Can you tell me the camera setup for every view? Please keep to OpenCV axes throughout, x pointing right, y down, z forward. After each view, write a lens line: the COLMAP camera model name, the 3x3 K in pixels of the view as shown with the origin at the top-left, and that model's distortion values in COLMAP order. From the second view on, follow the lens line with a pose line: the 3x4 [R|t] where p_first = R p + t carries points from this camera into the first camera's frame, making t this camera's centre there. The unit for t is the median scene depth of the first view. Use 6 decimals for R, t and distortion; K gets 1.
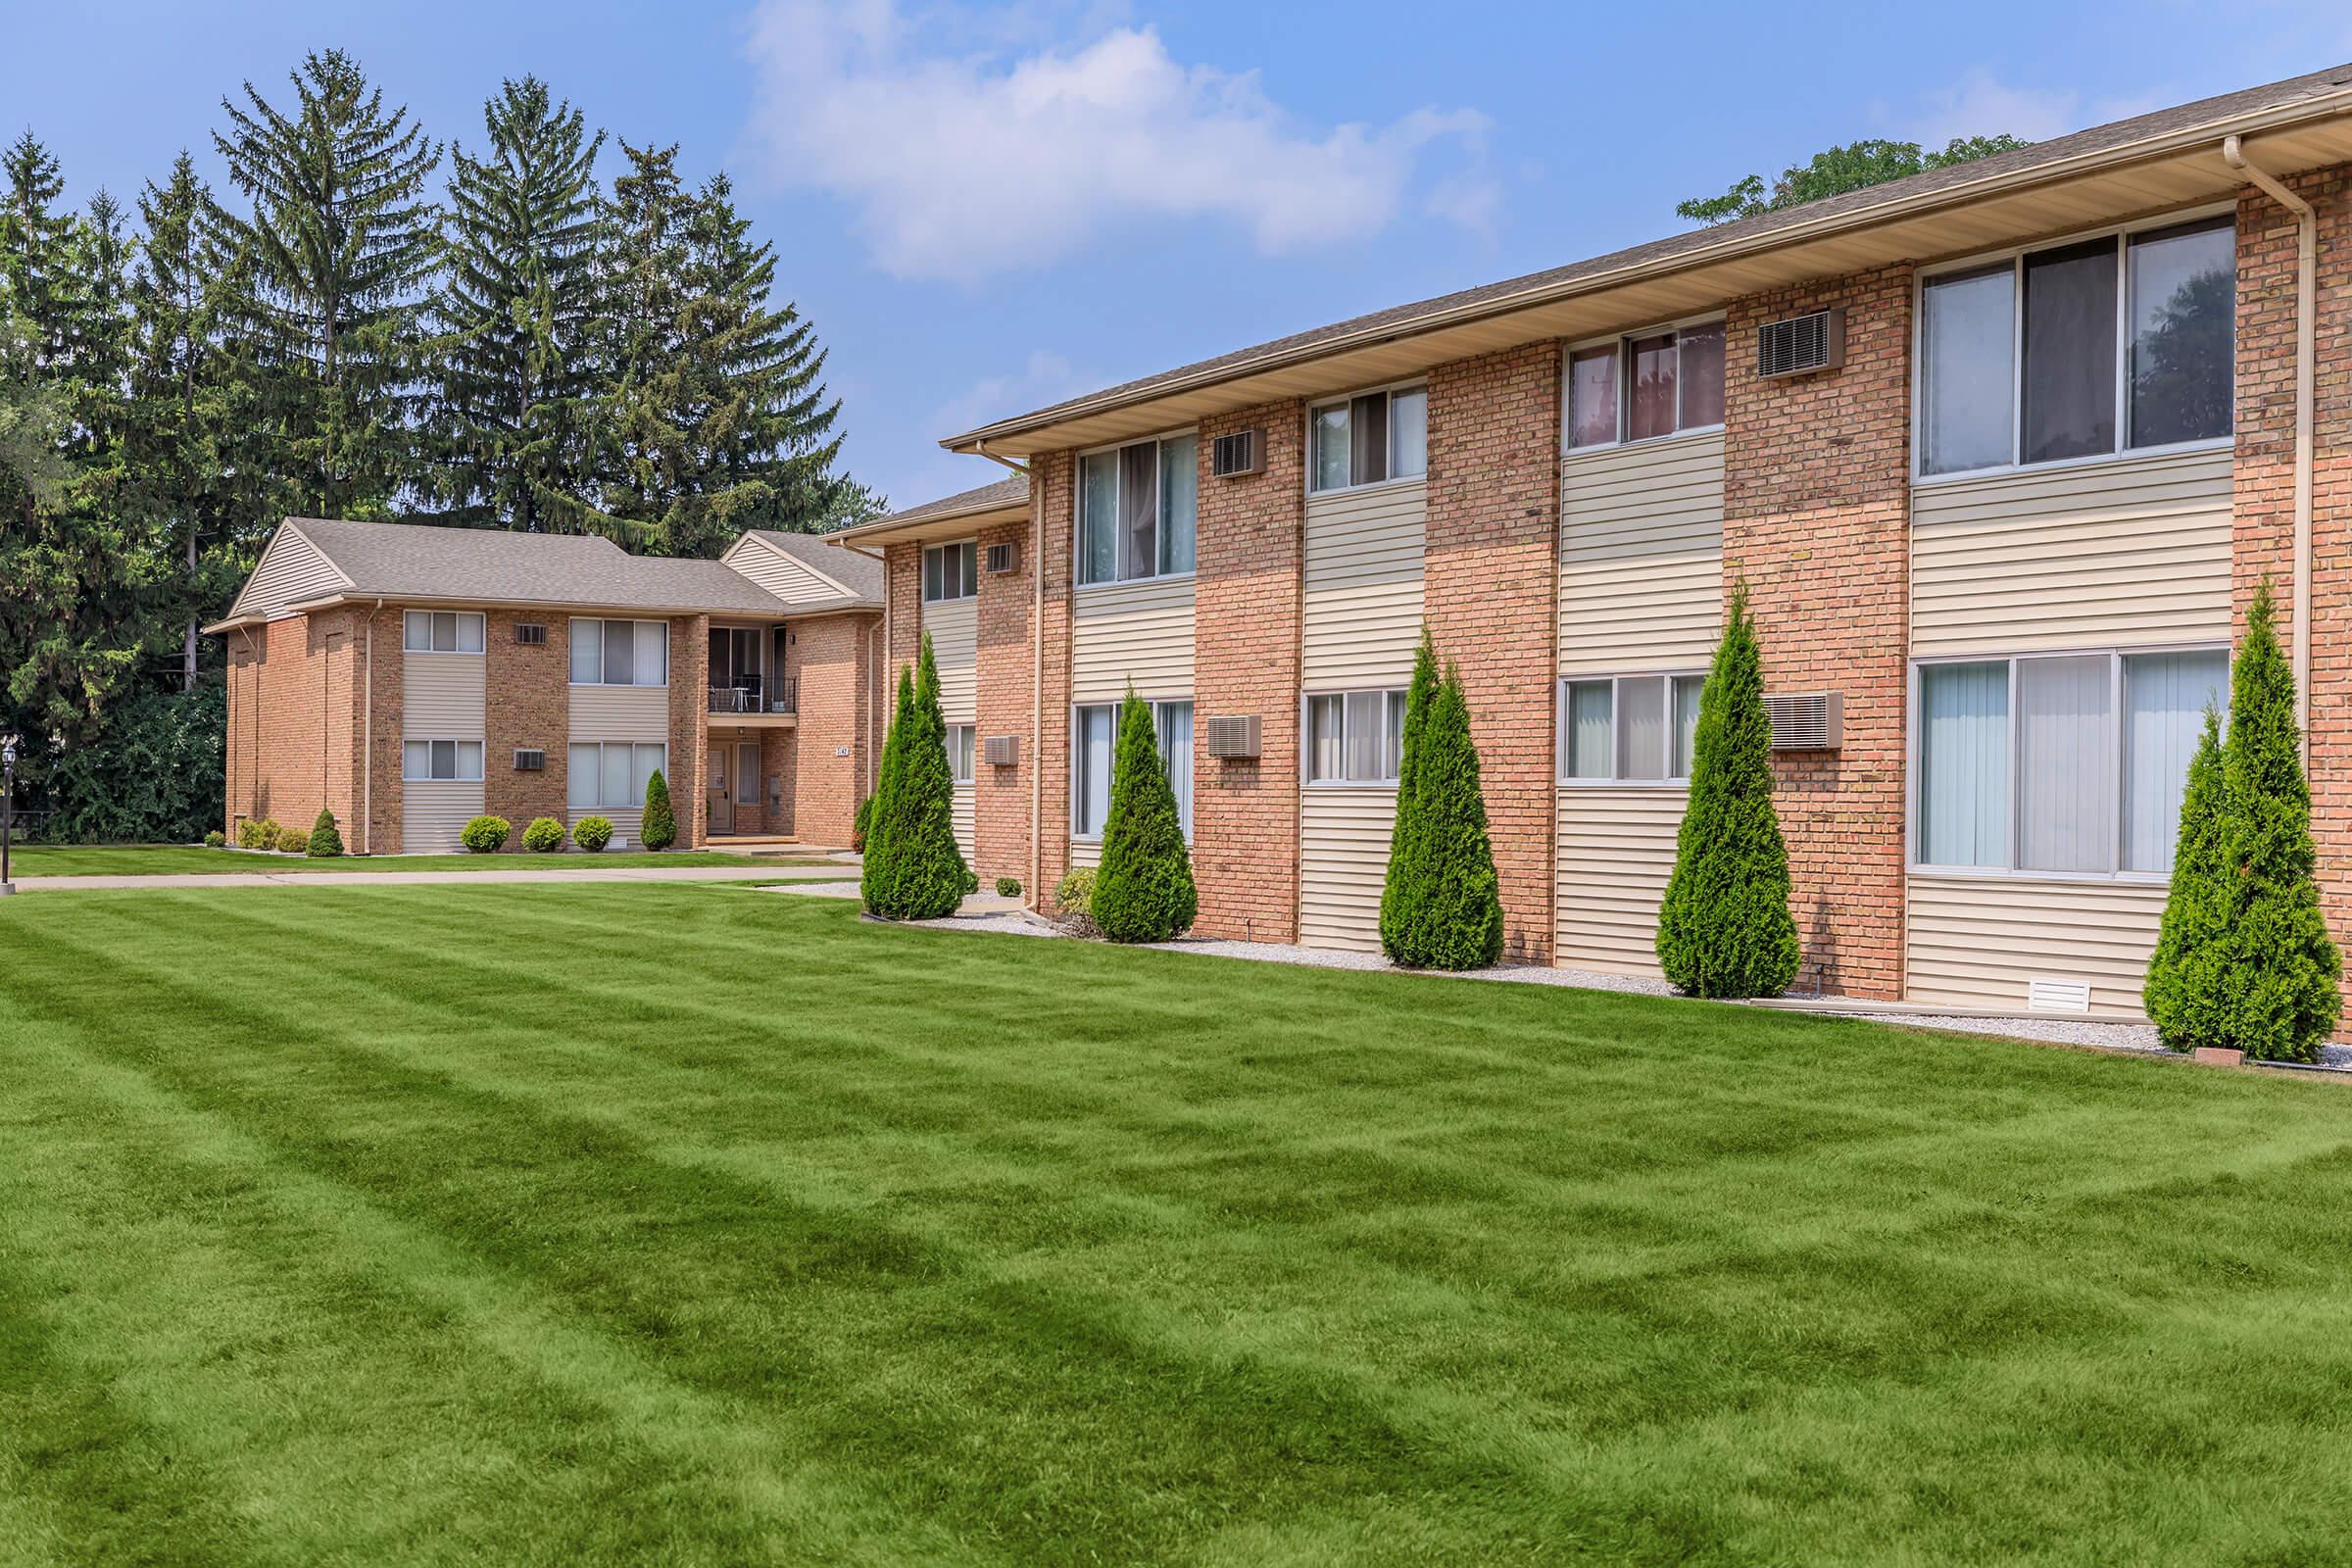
lens RADIAL K [[2324.4, 0, 1176.0], [0, 2324.4, 784.0], [0, 0, 1]] dist [0.005561, 0.007457]
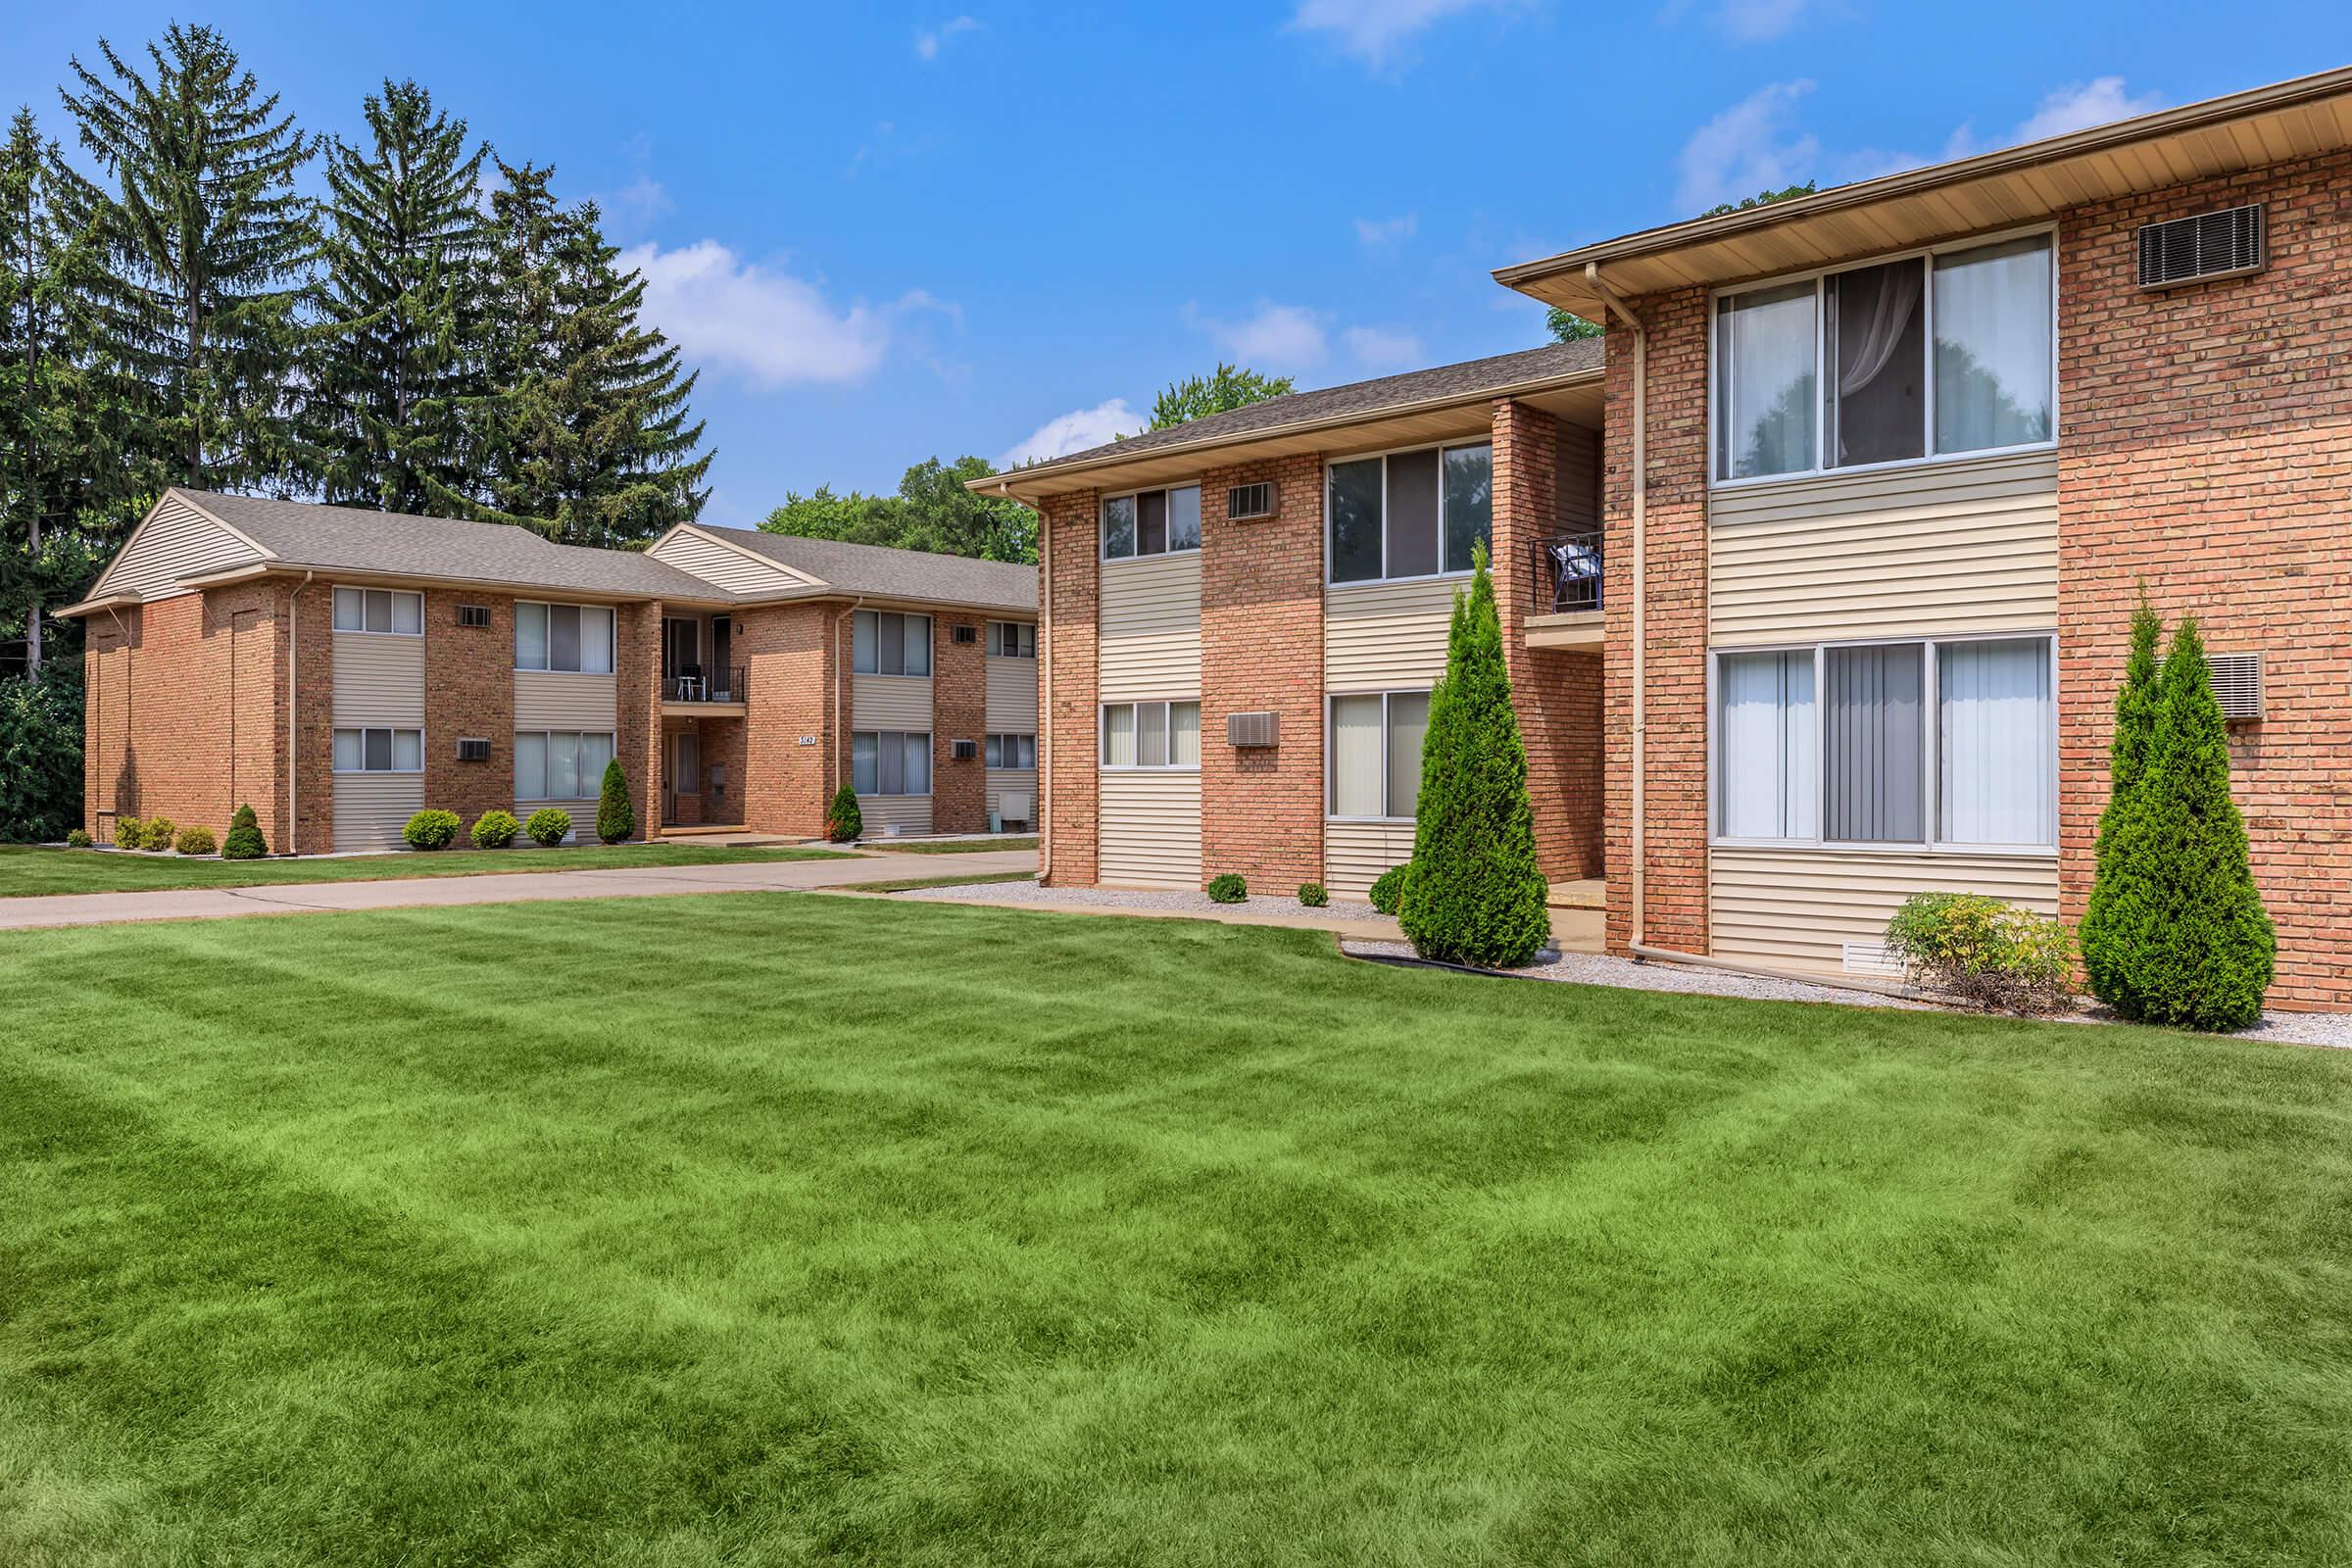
lens RADIAL K [[1623.7, 0, 1178.7], [0, 1623.7, 760.3], [0, 0, 1]] dist [-0.001752, 0.012694]
pose [[0.968382, -0.004978, 0.249424, -0.153323], [0.006908, 0.999953, -0.006864, 0.000356], [-0.249378, 0.008370, 0.968370, 0.271031]]
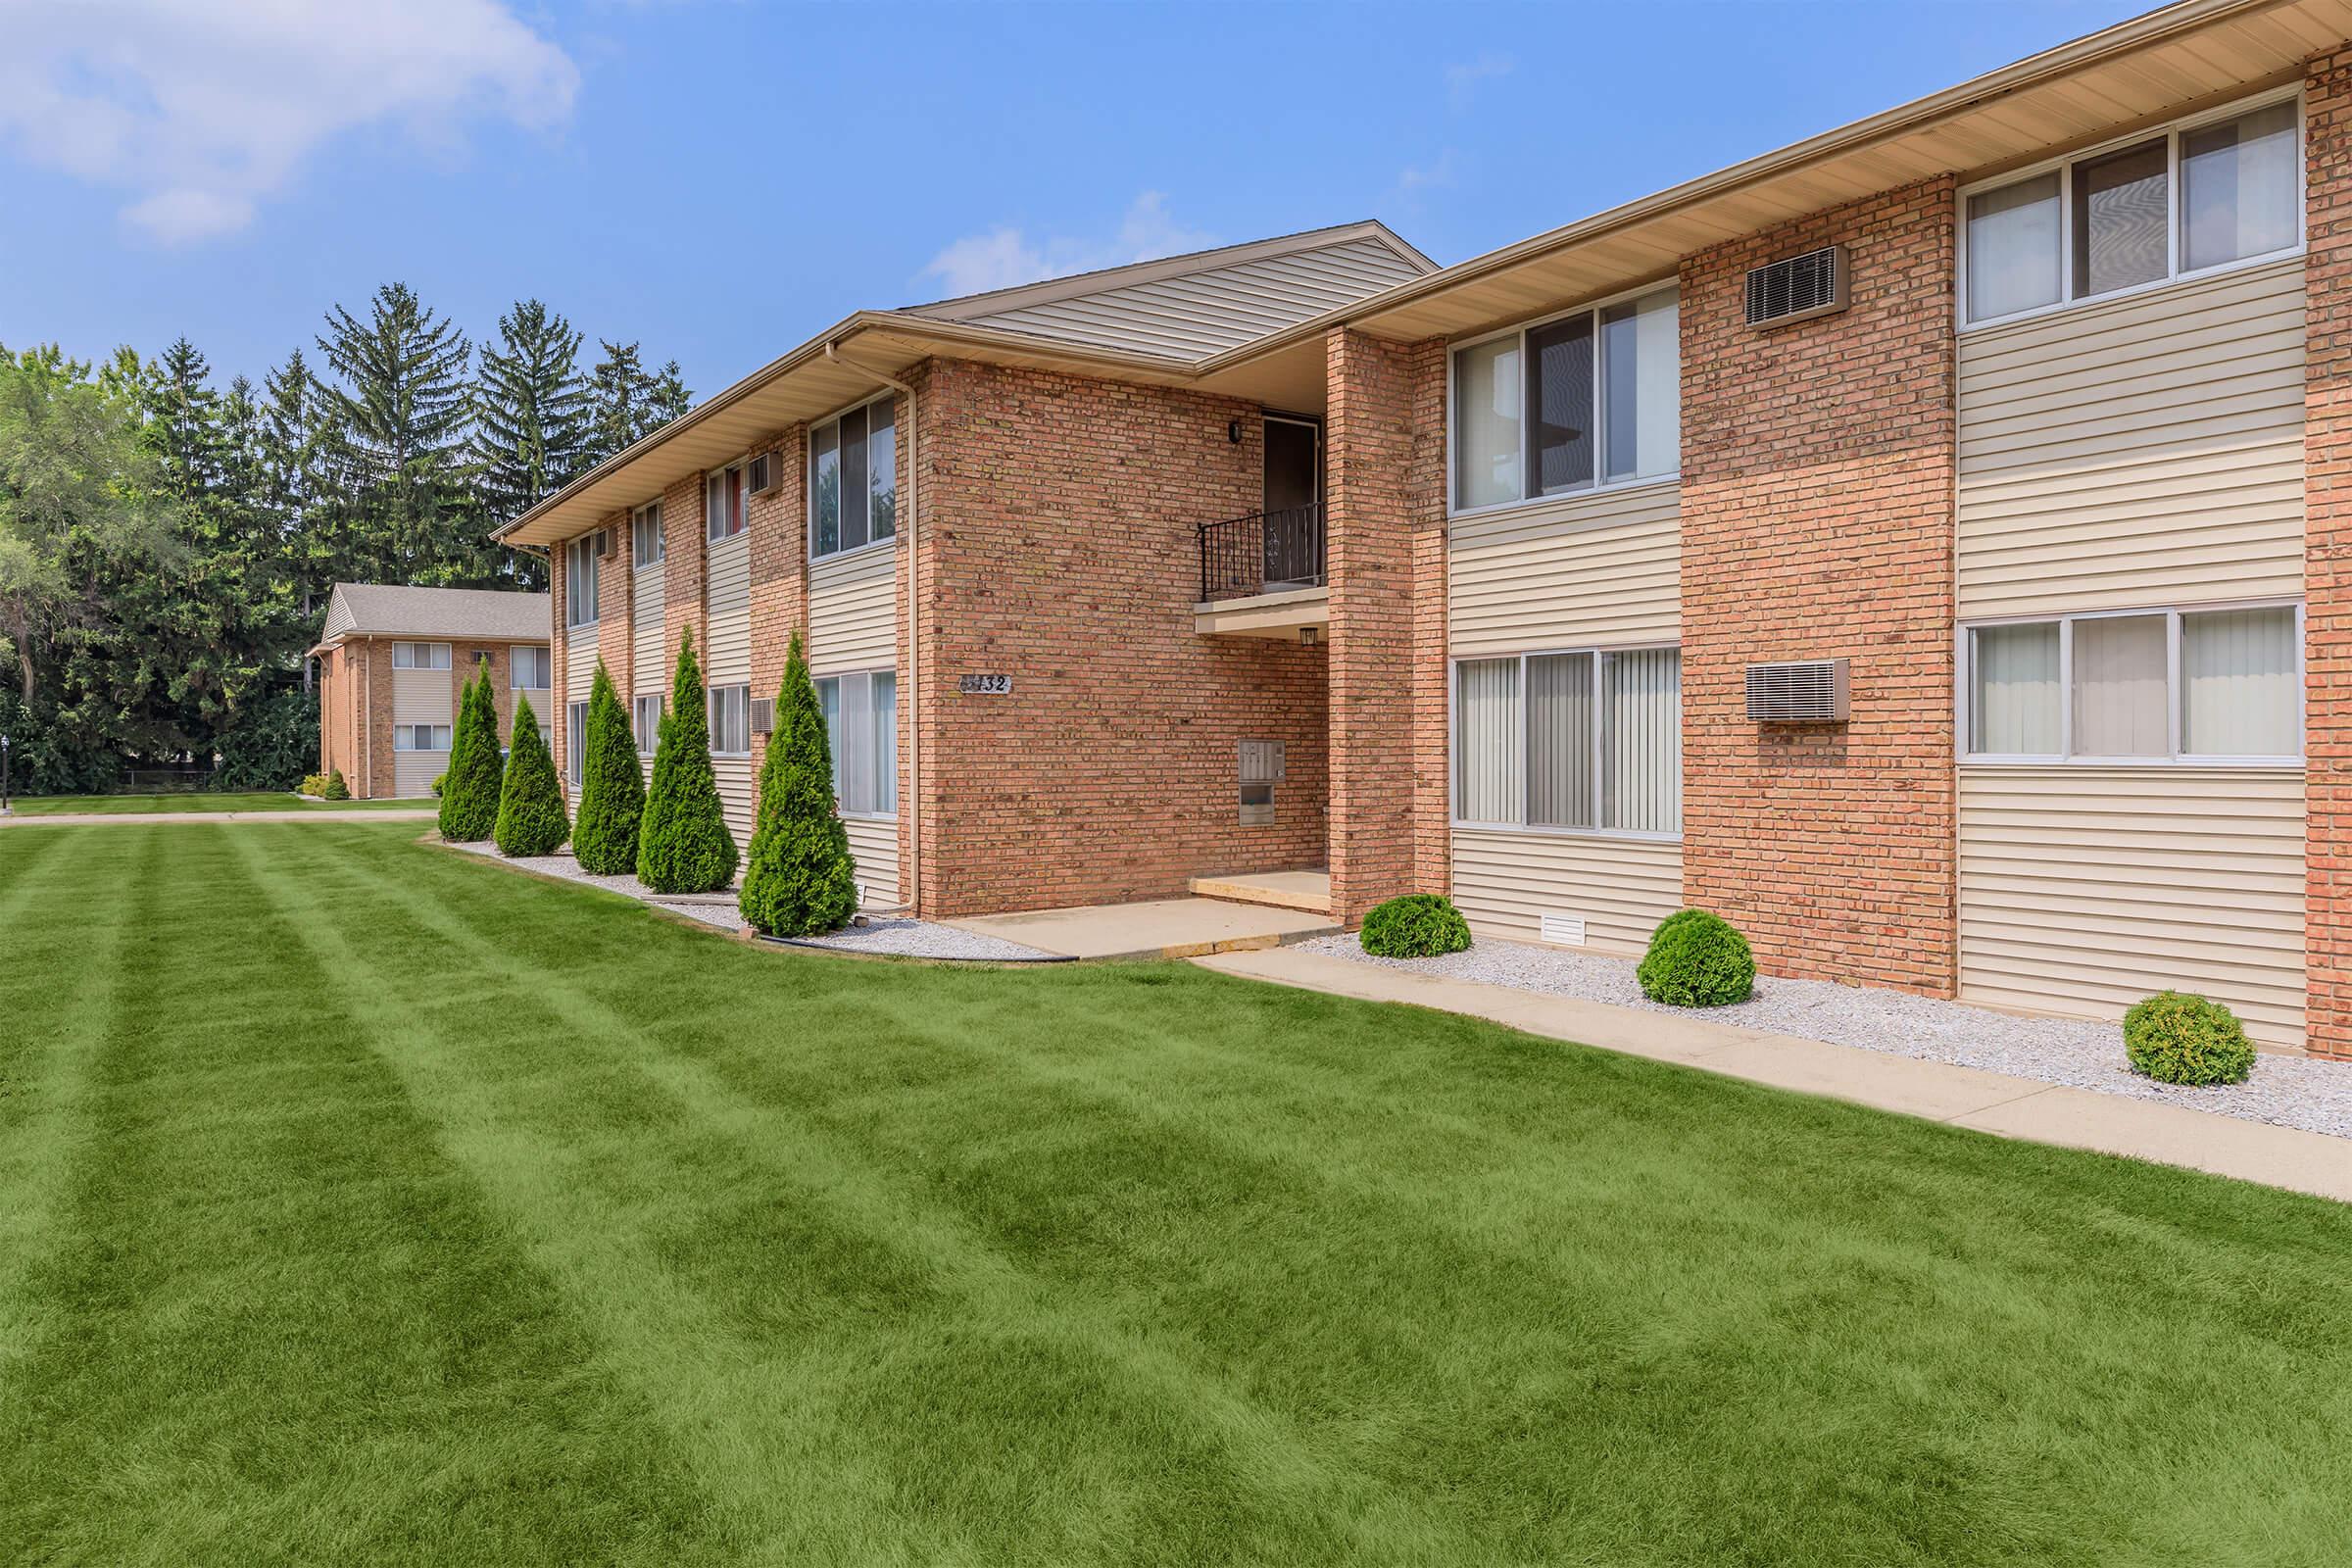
lens RADIAL K [[1474.6, 0, 1176.5], [0, 1474.6, 754.7], [0, 0, 1]] dist [0.000758, 0.000283]
pose [[0.999892, -0.007253, 0.012778, 0.163830], [0.007166, 0.999951, 0.006776, -0.001578], [-0.012827, -0.006683, 0.999895, 0.000370]]
